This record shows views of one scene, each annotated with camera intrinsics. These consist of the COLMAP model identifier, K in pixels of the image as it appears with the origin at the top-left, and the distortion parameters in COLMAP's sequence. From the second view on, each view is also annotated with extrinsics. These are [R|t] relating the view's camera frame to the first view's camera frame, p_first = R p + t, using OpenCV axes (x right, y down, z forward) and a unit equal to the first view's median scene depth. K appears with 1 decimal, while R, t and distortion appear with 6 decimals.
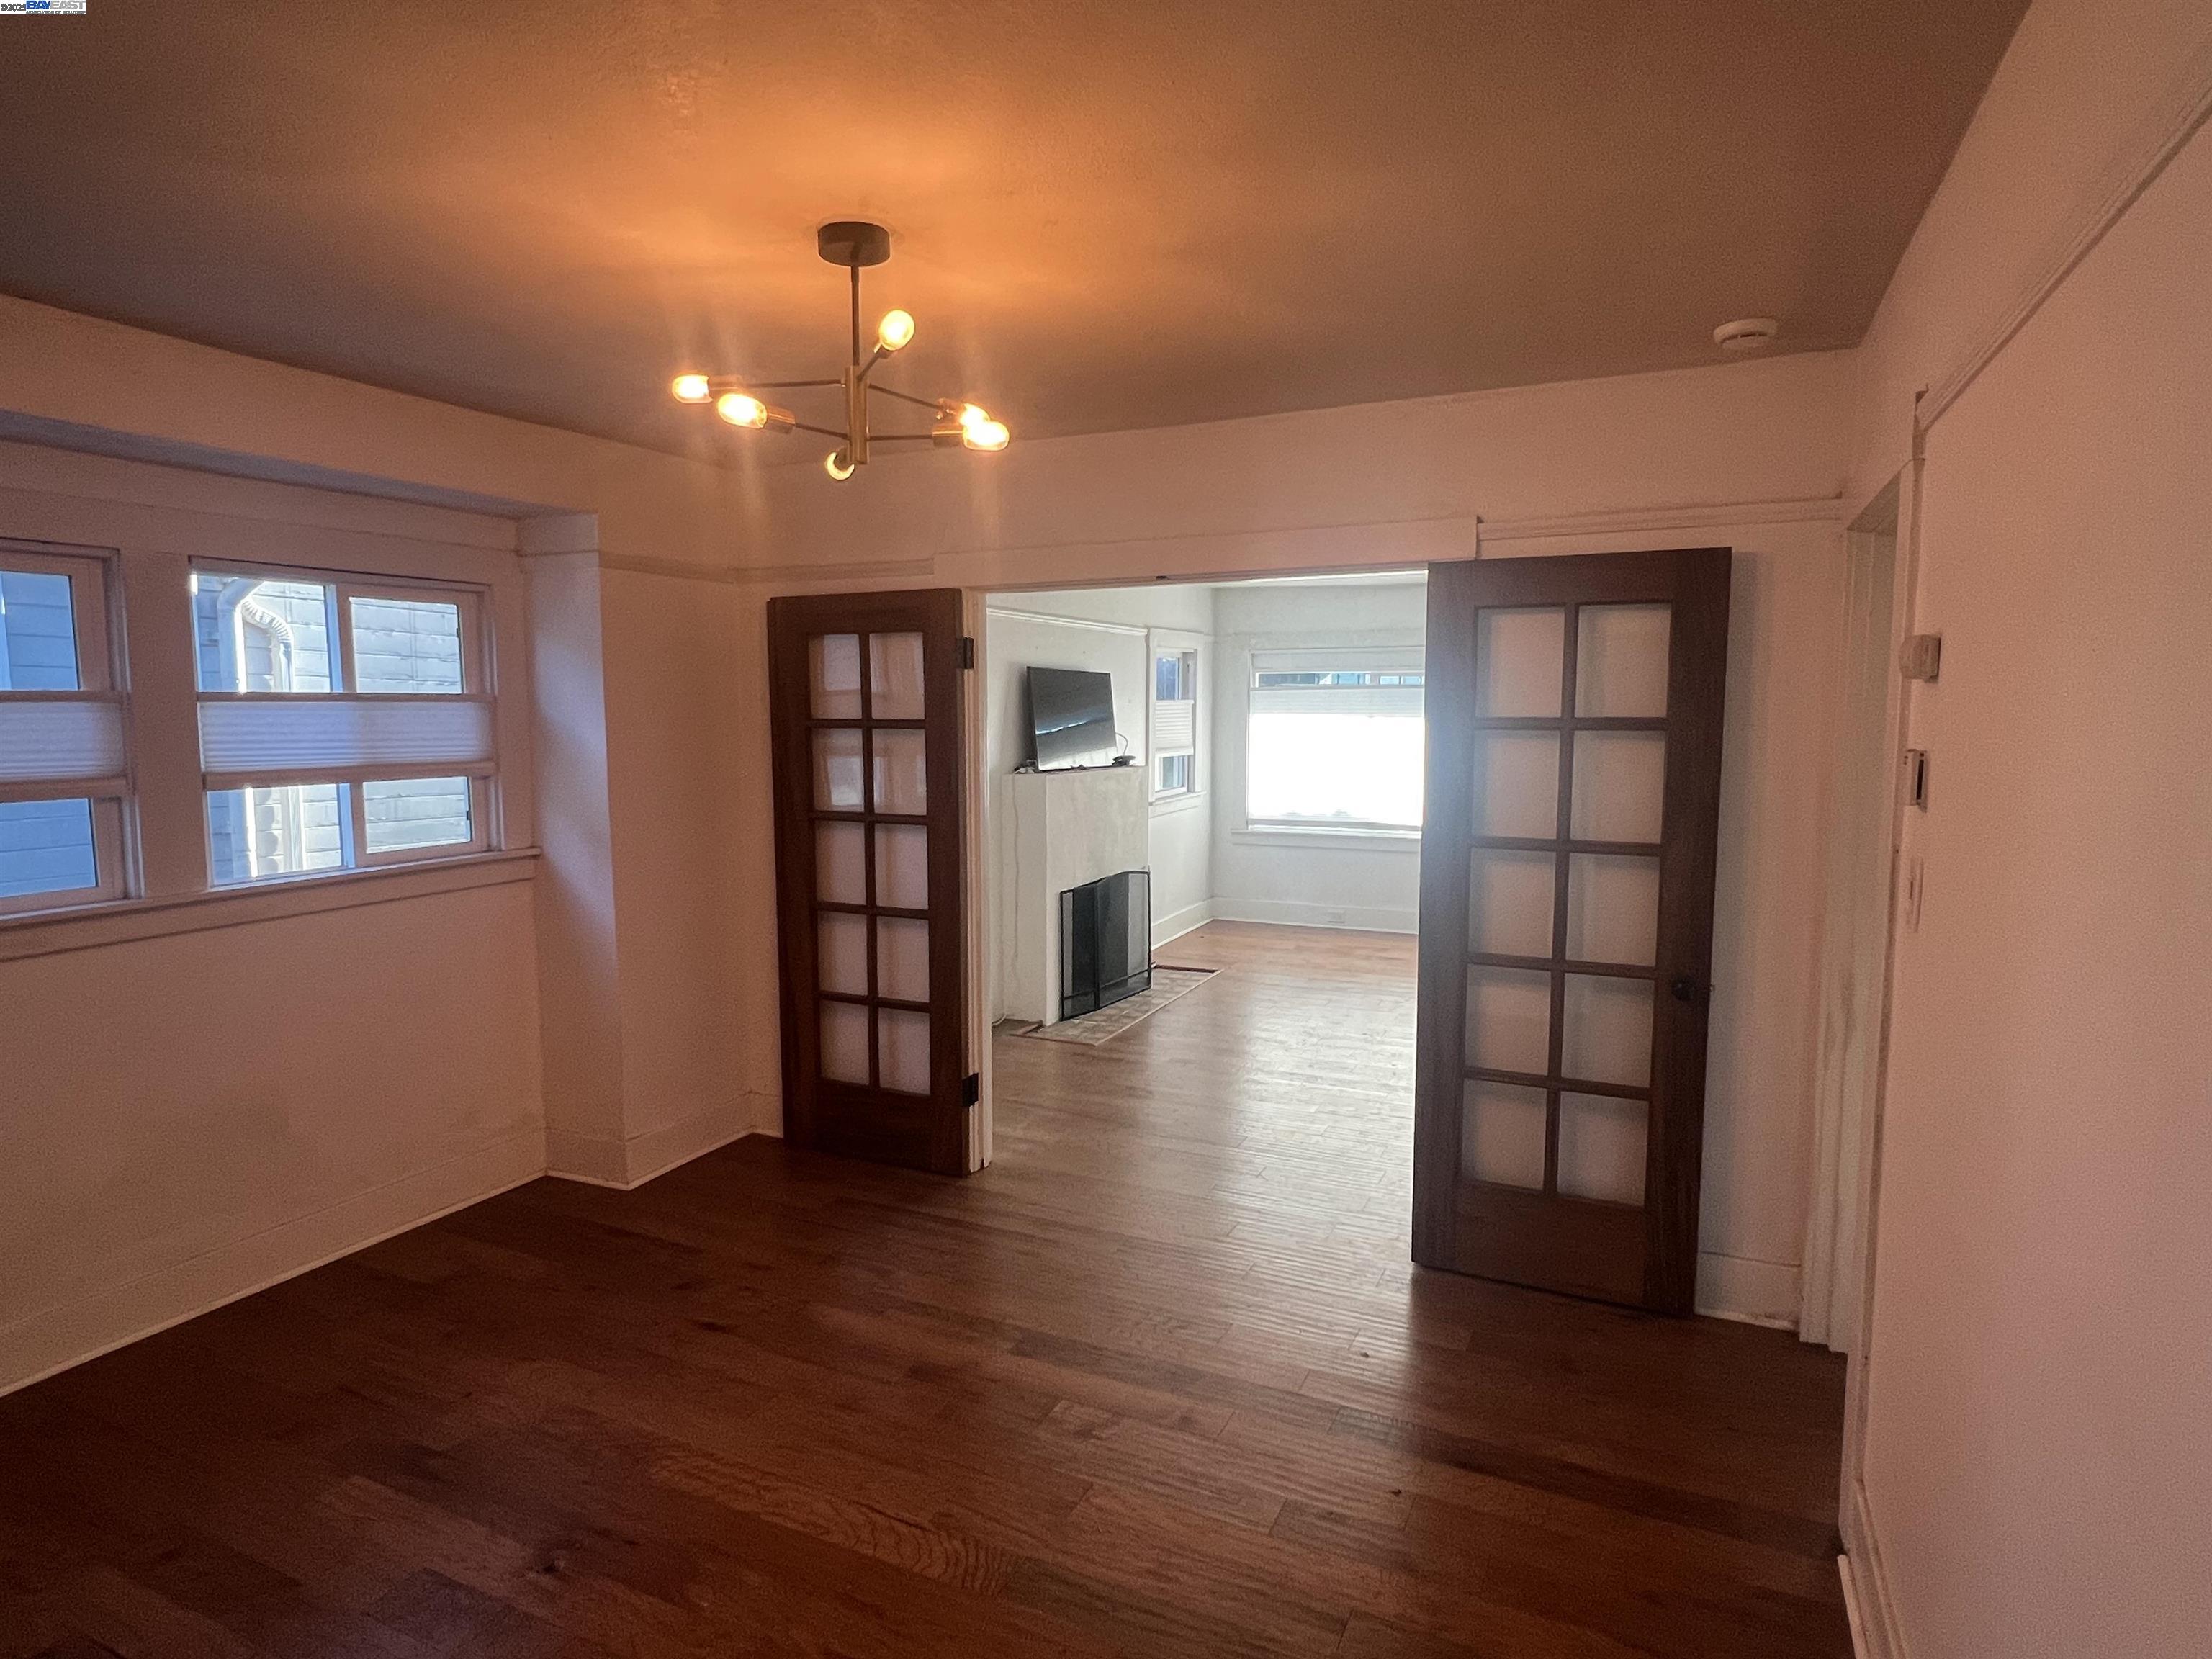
lens RADIAL K [[1236.8, 0, 1098.0], [0, 1236.8, 833.8], [0, 0, 1]] dist [-0.006570, 0.000012]
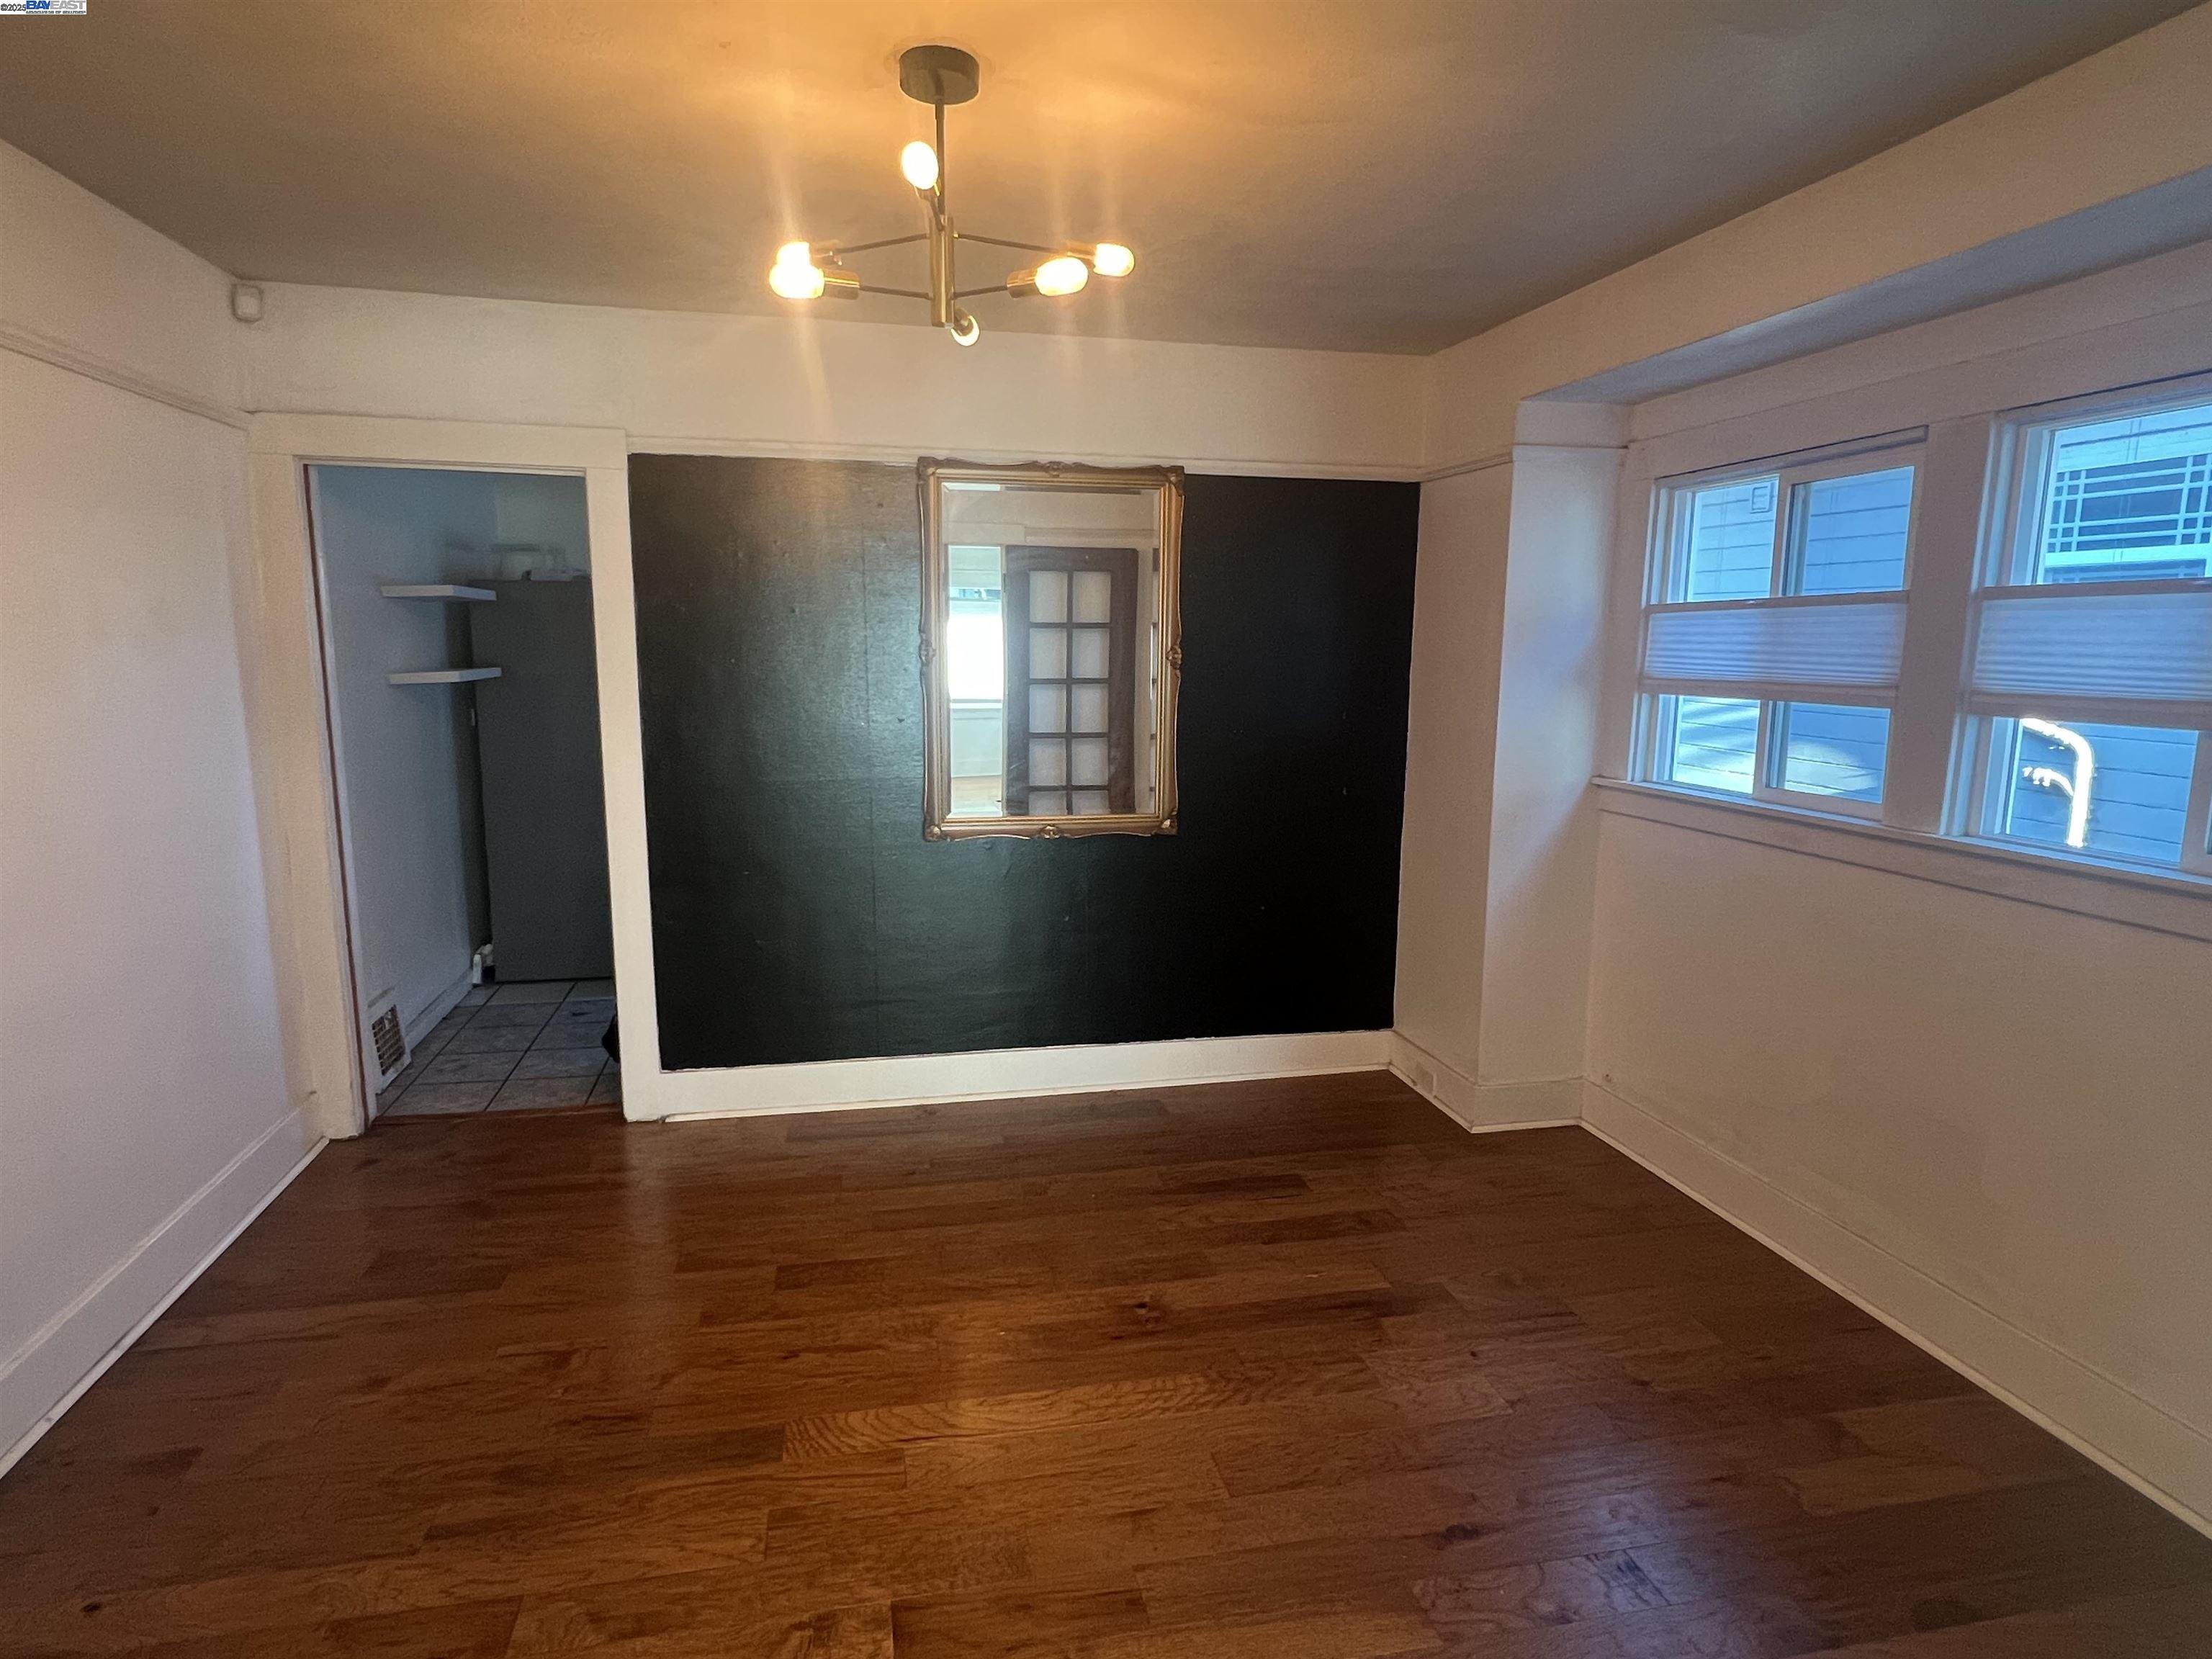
lens RADIAL K [[1236.8, 0, 1092.8], [0, 1236.8, 822.1], [0, 0, 1]] dist [-0.006570, 0.000012]
pose [[-0.797675, 0.085449, -0.597003, 0.091750], [-0.069067, 0.970455, 0.231185, -0.049346], [0.599119, 0.225644, -0.768206, 0.566674]]
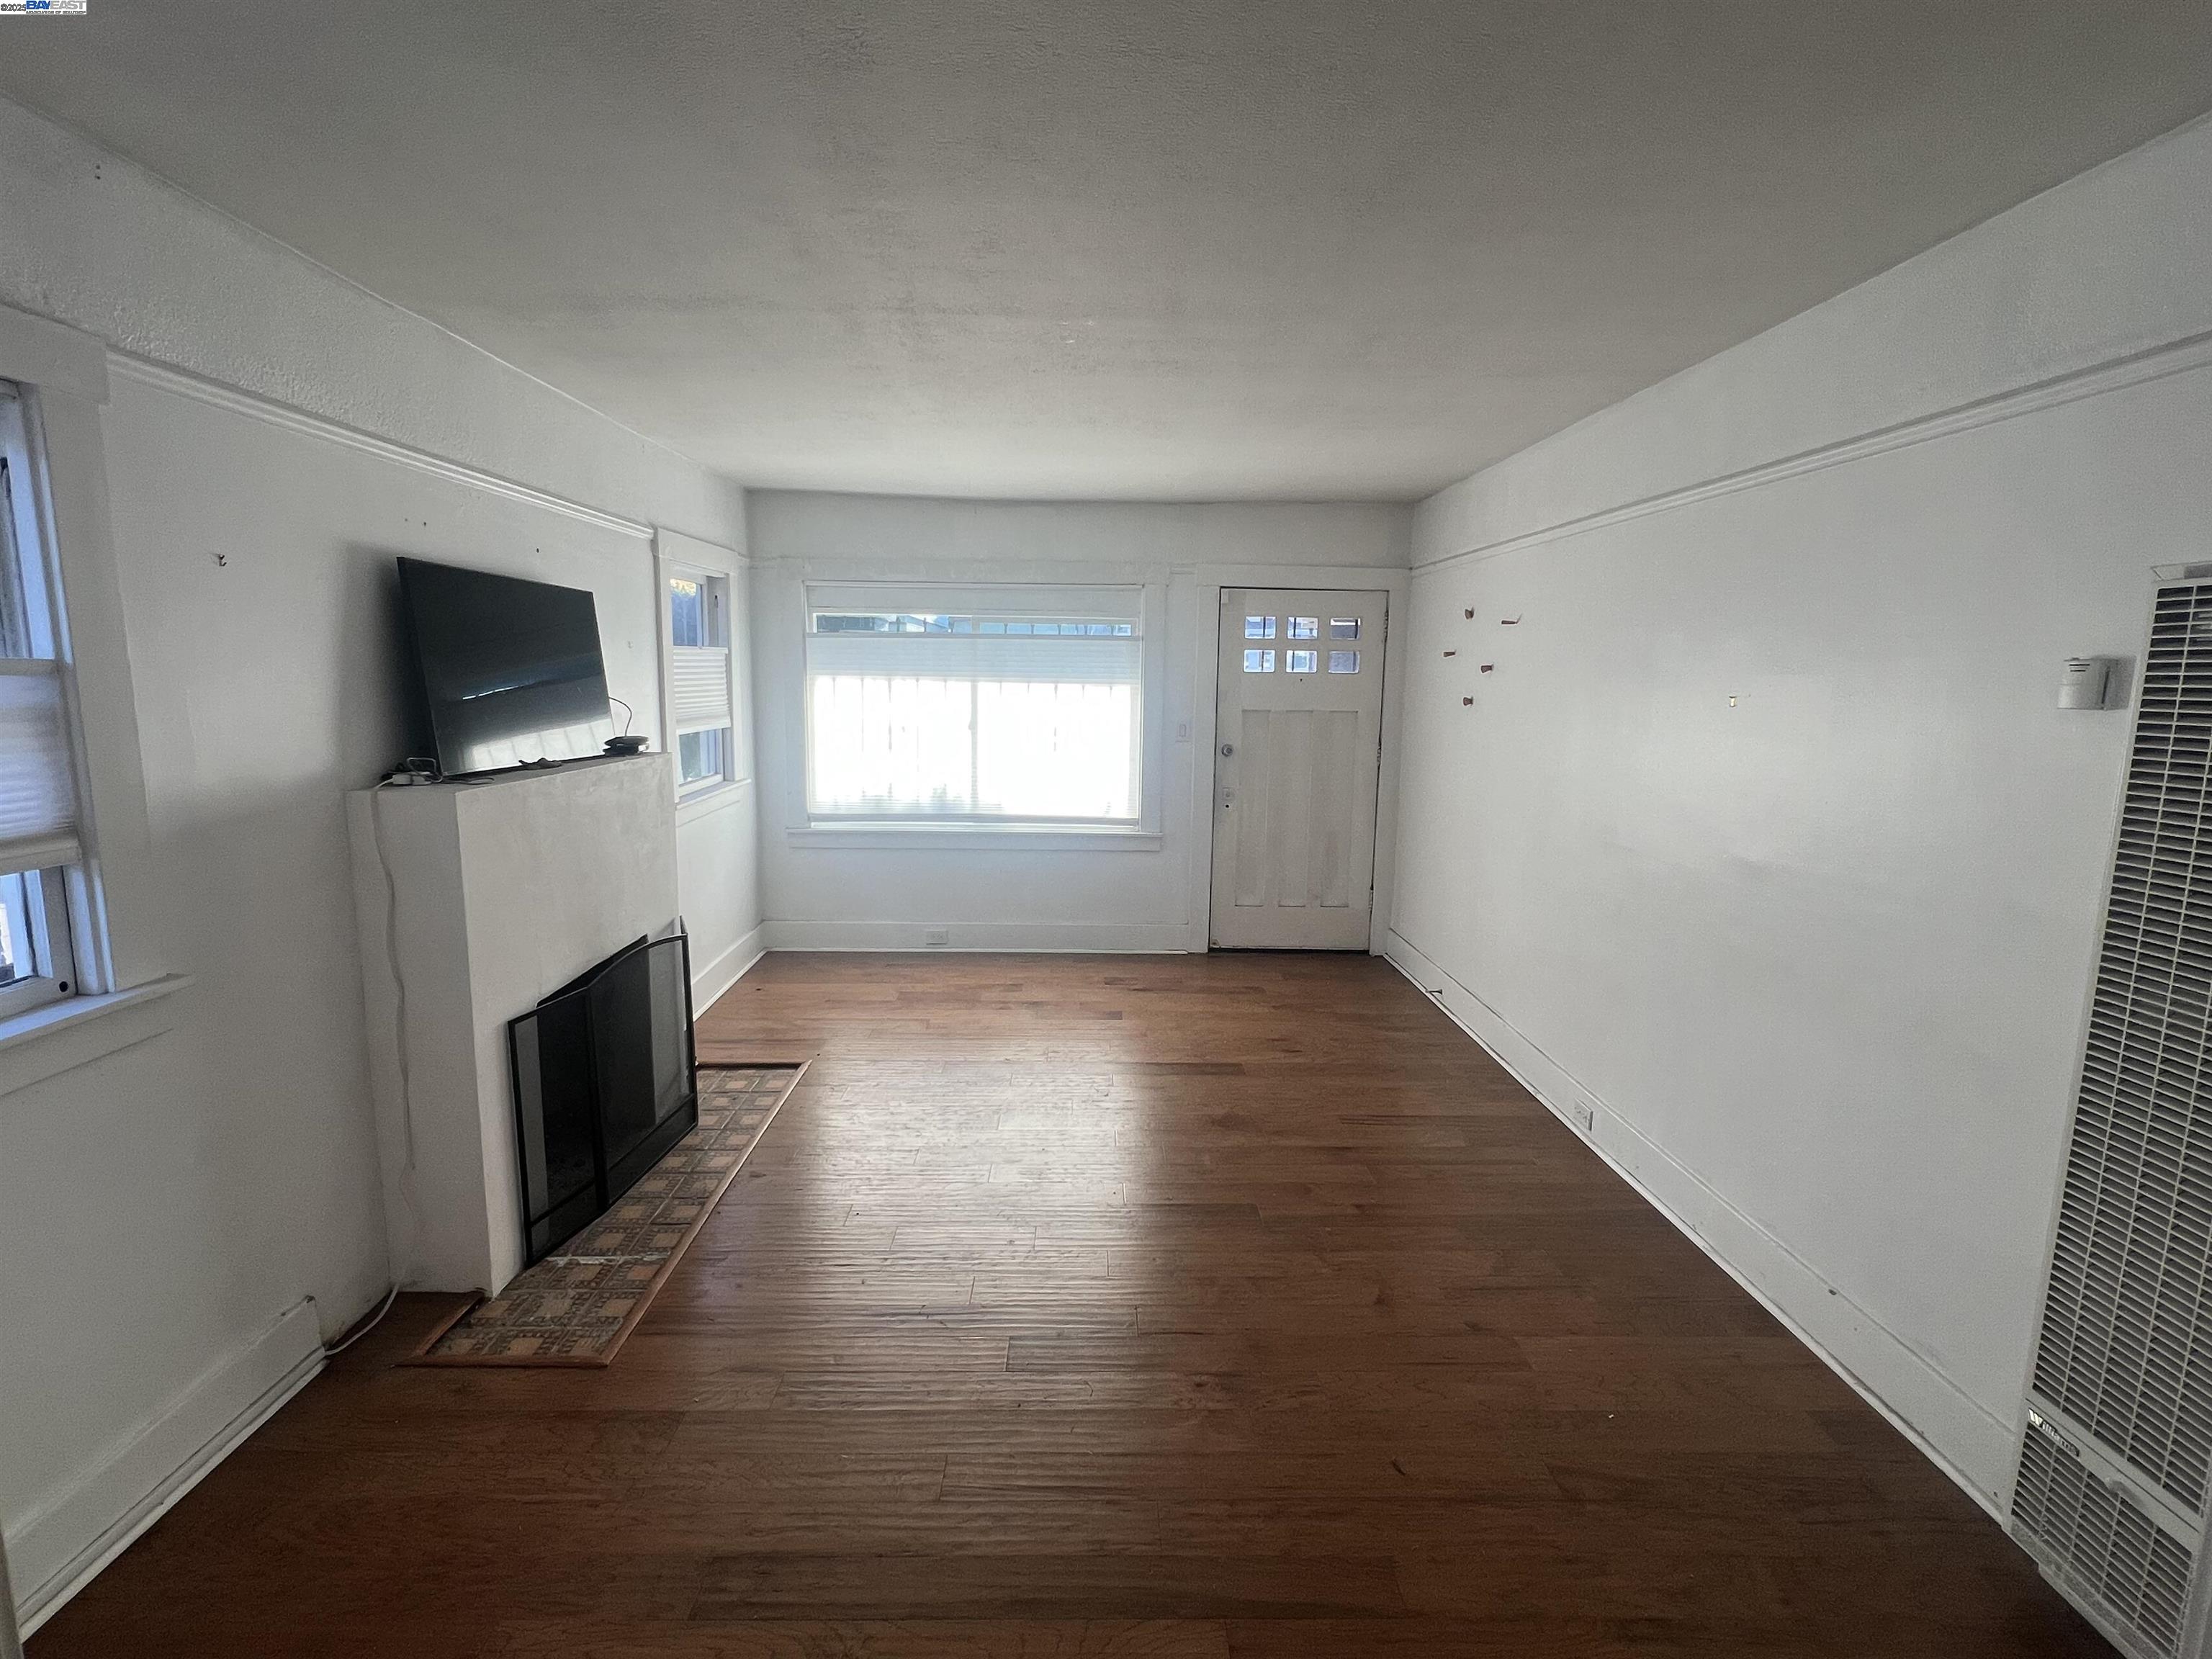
lens RADIAL K [[1047.1, 0, 1100.2], [0, 1047.1, 821.2], [0, 0, 1]] dist [-0.002030, 0.000747]
pose [[0.894460, -0.053116, 0.443982, -0.000376], [0.034931, 0.998186, 0.049045, -0.039336], [-0.445781, -0.028360, 0.894693, 0.451468]]
